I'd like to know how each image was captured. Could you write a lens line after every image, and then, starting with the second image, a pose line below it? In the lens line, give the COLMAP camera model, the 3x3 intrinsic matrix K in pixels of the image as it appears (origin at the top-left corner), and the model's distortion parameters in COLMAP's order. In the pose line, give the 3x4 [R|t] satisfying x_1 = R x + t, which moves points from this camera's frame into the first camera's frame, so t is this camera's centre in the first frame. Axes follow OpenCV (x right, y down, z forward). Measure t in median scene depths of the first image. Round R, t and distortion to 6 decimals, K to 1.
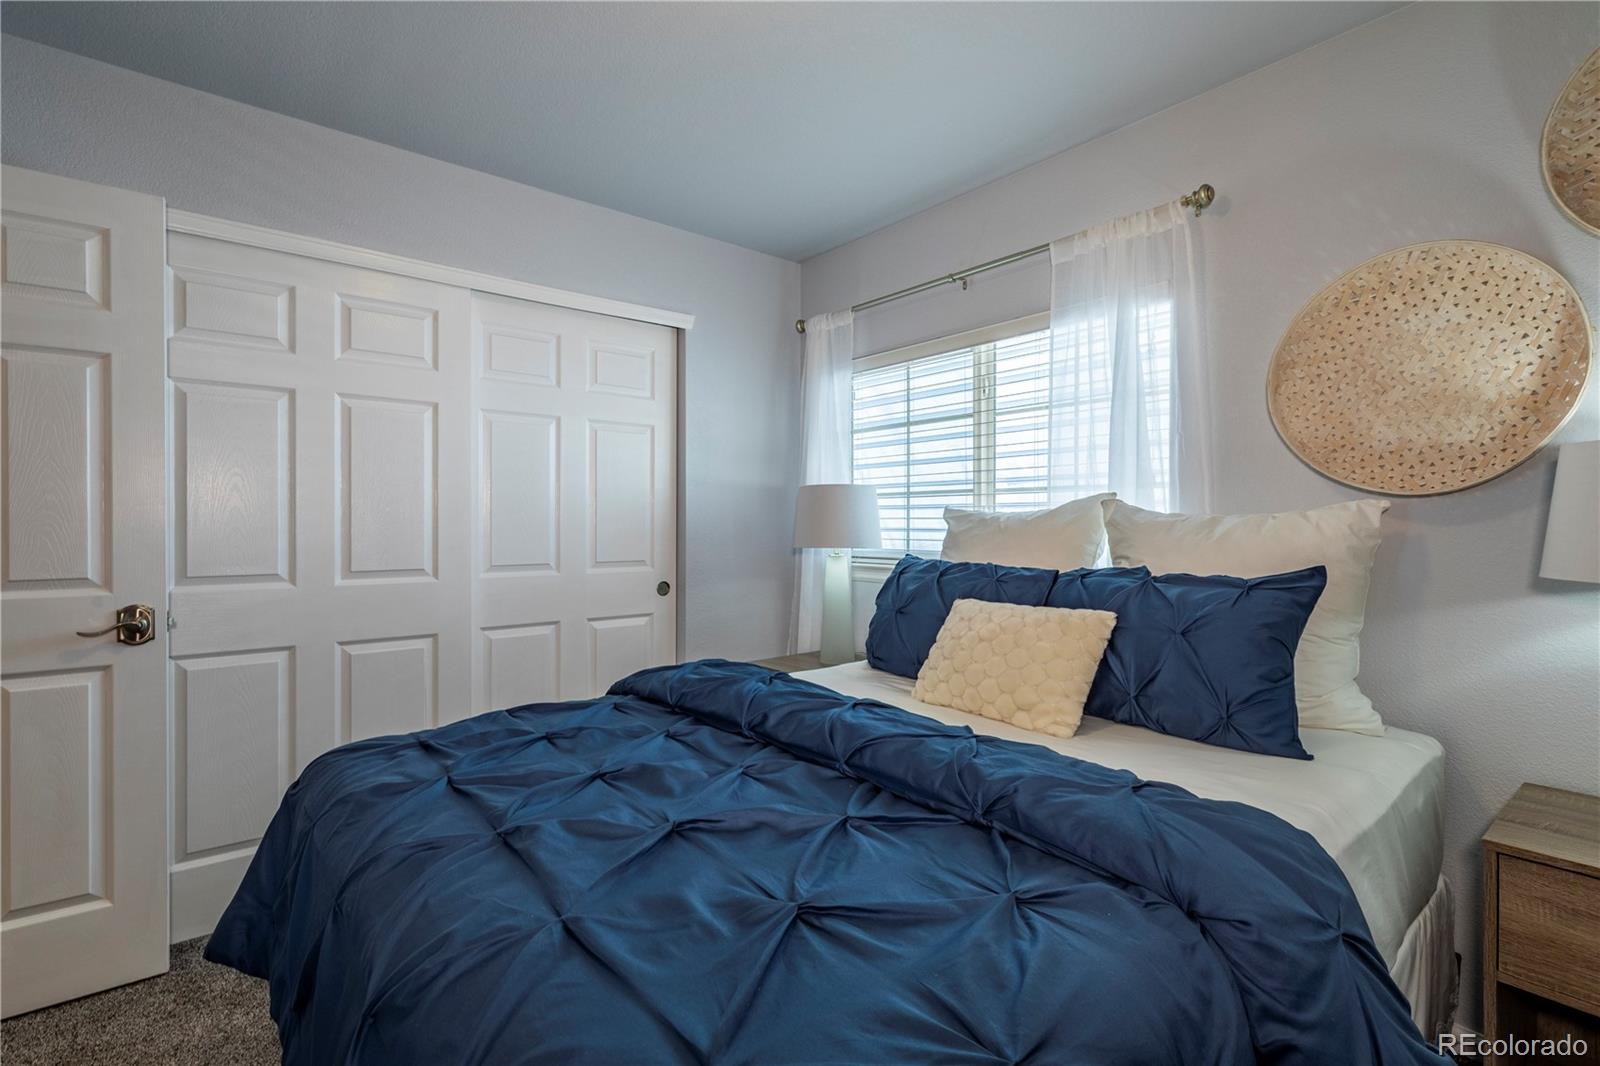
lens RADIAL K [[723.3, 0, 799.7], [0, 723.3, 528.4], [0, 0, 1]] dist [0.004783, -0.000477]
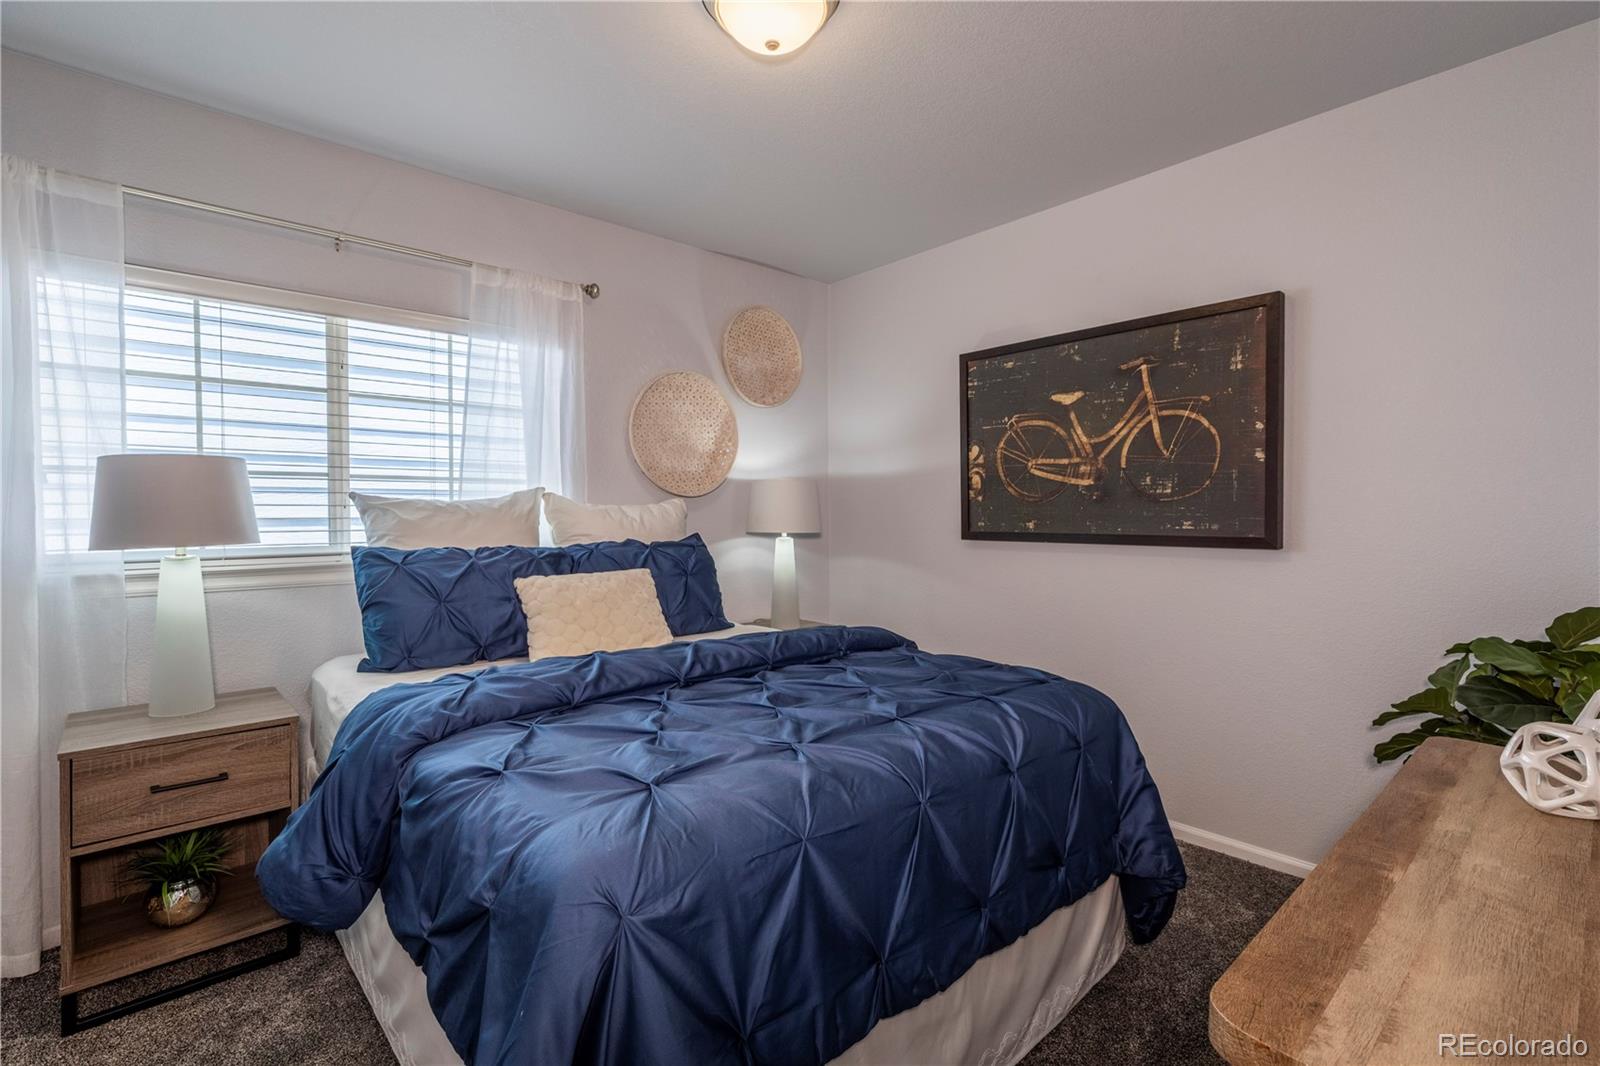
lens RADIAL K [[723.3, 0, 798.8], [0, 723.3, 526.5], [0, 0, 1]] dist [0.004783, -0.000477]
pose [[-0.026484, -0.013480, 0.999558, -0.834280], [0.016426, 0.999768, 0.013918, 0.010048], [-0.999514, 0.016788, -0.026256, 0.552778]]
